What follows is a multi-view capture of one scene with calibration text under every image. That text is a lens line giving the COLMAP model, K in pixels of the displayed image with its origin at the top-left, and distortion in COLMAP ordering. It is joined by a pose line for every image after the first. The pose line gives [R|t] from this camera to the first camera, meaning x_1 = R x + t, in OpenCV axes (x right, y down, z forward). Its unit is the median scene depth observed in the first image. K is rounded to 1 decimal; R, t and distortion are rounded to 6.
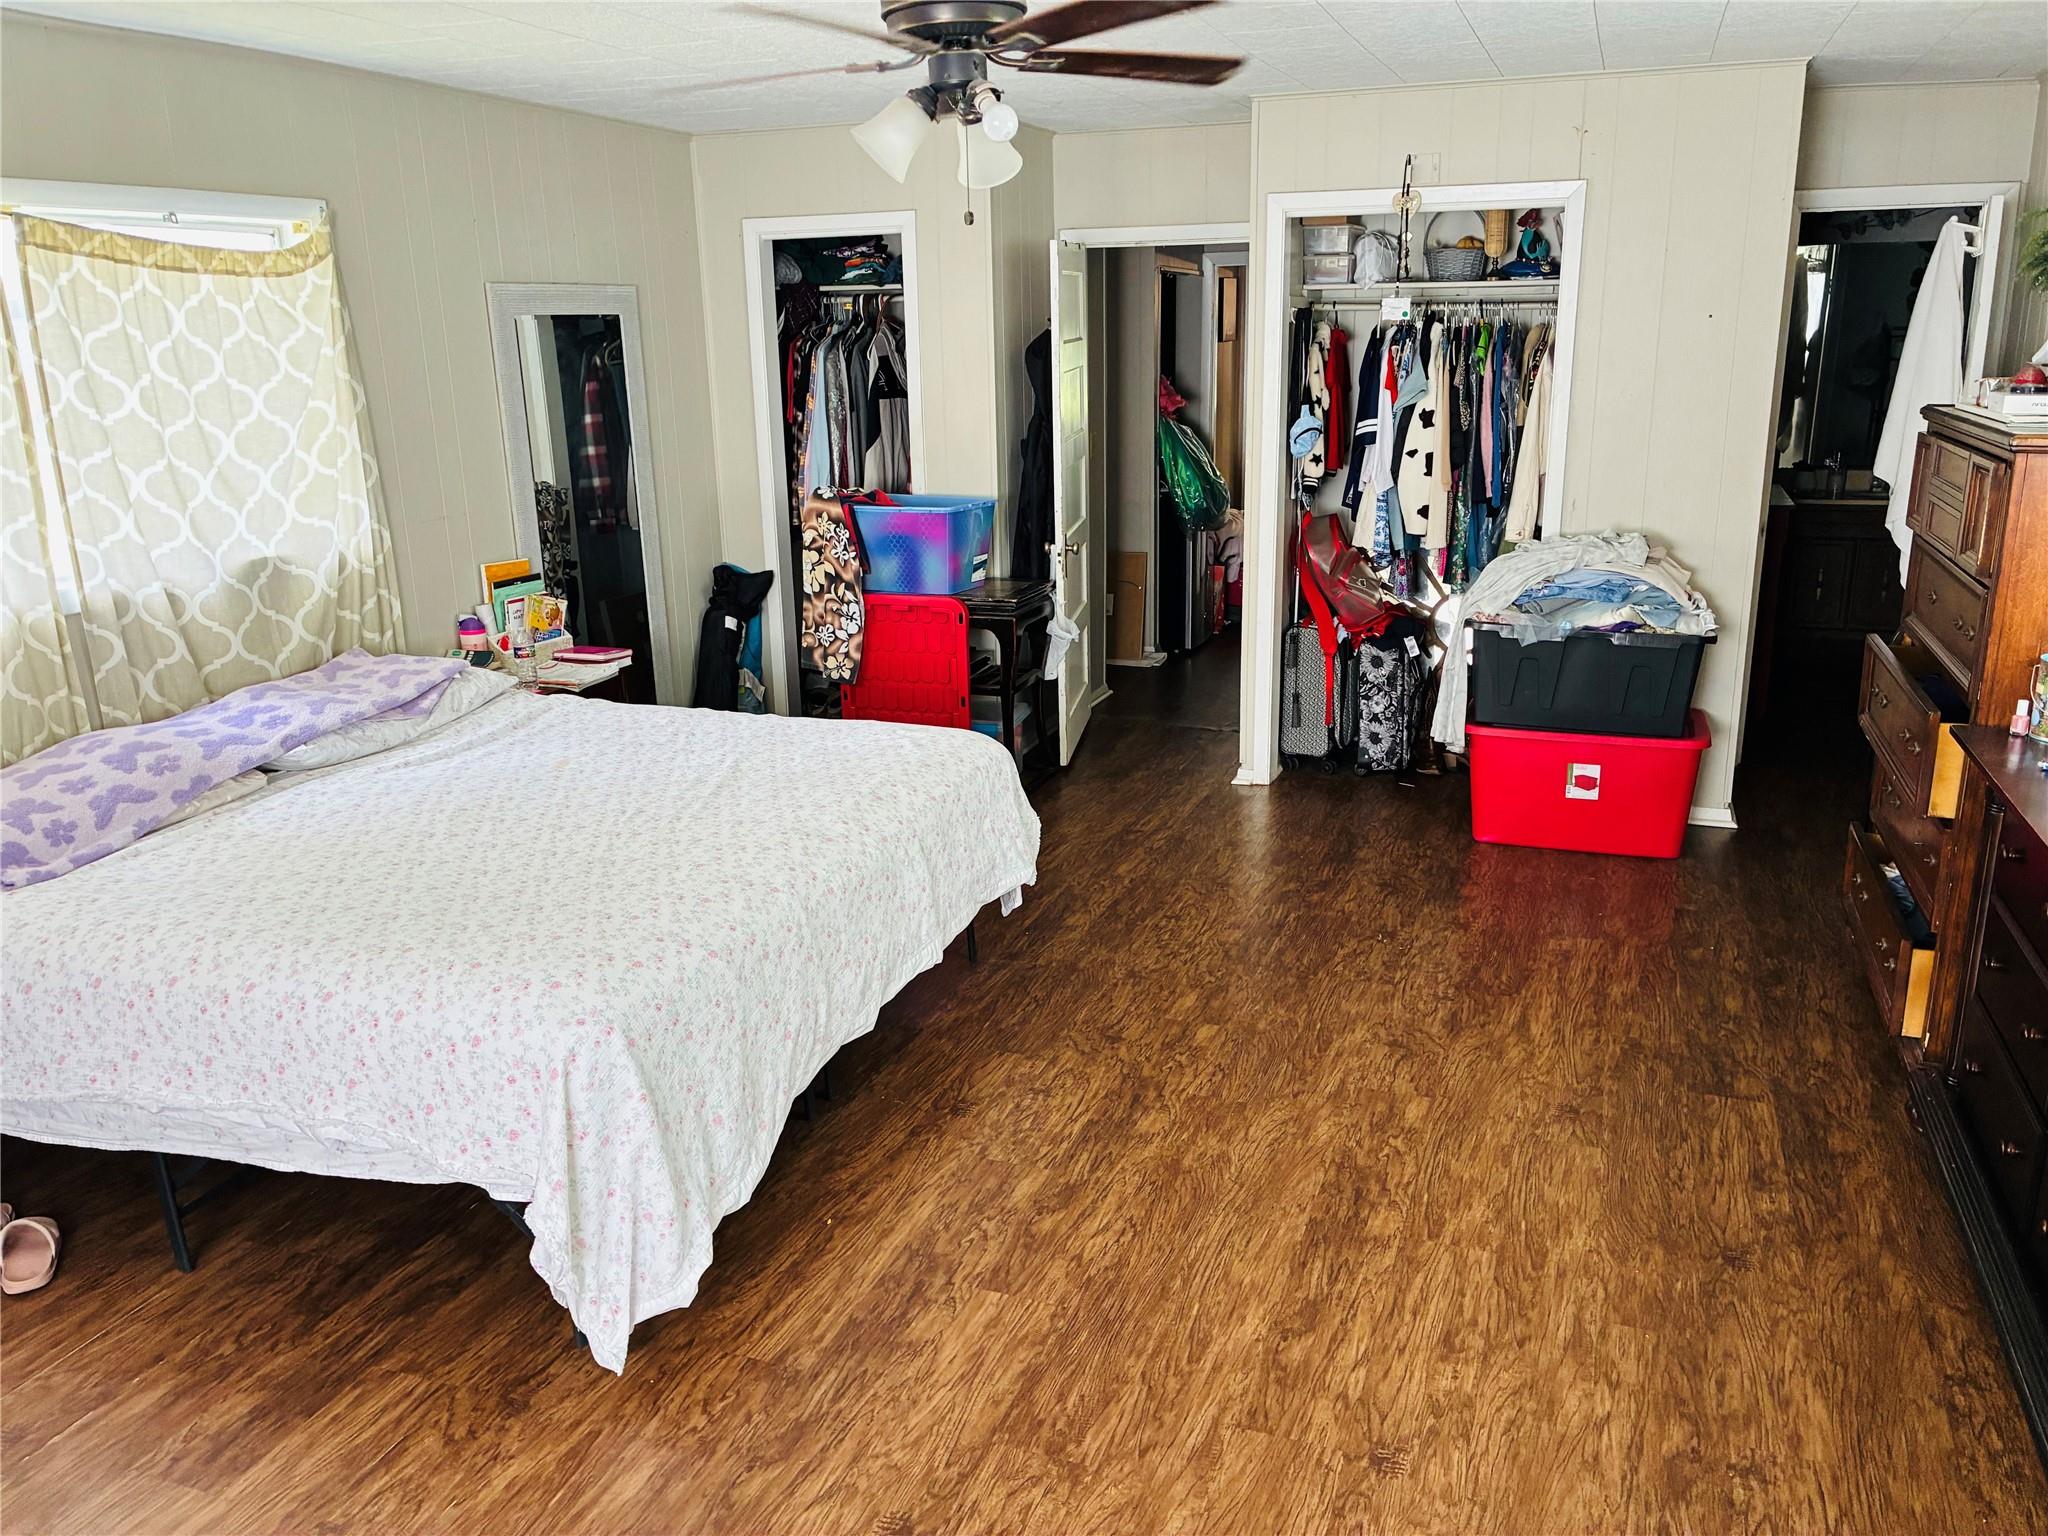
lens RADIAL K [[1525.9, 0, 1024.0], [0, 1525.9, 768.0], [0, 0, 1]] dist [0.162349, -0.181211]
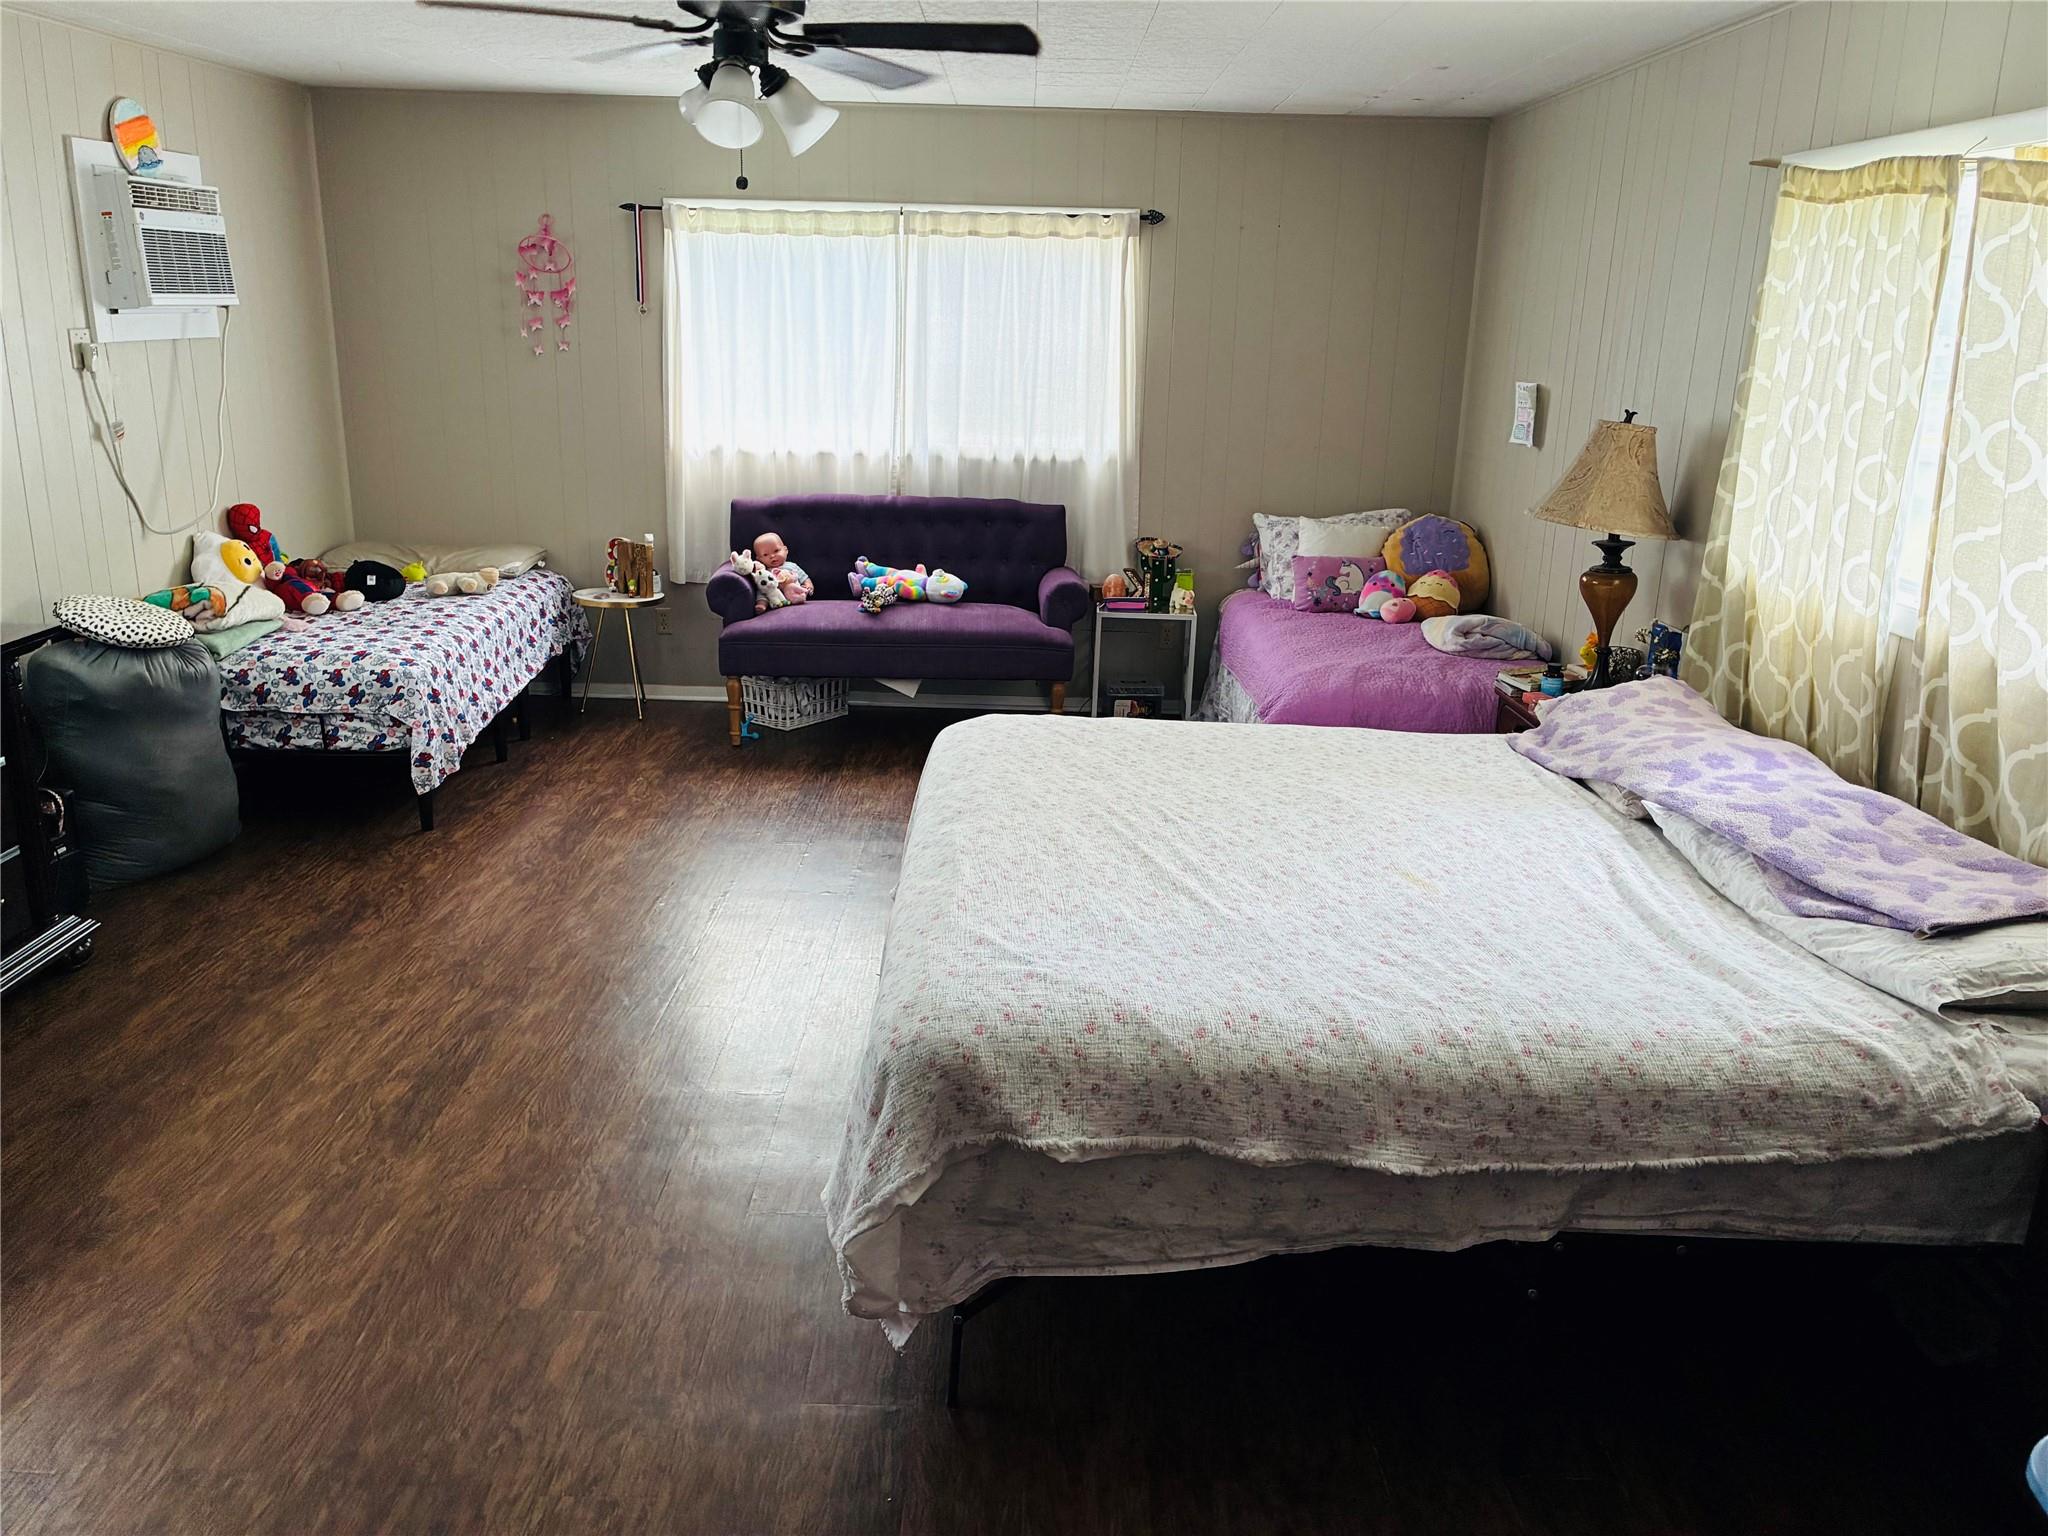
lens RADIAL K [[1525.9, 0, 1024.0], [0, 1525.9, 768.0], [0, 0, 1]] dist [0.162349, -0.181211]
pose [[-0.933424, 0.106228, -0.342688, 0.147345], [-0.098688, 0.842293, 0.529909, -0.480467], [0.344935, 0.528449, -0.775733, 1.671094]]
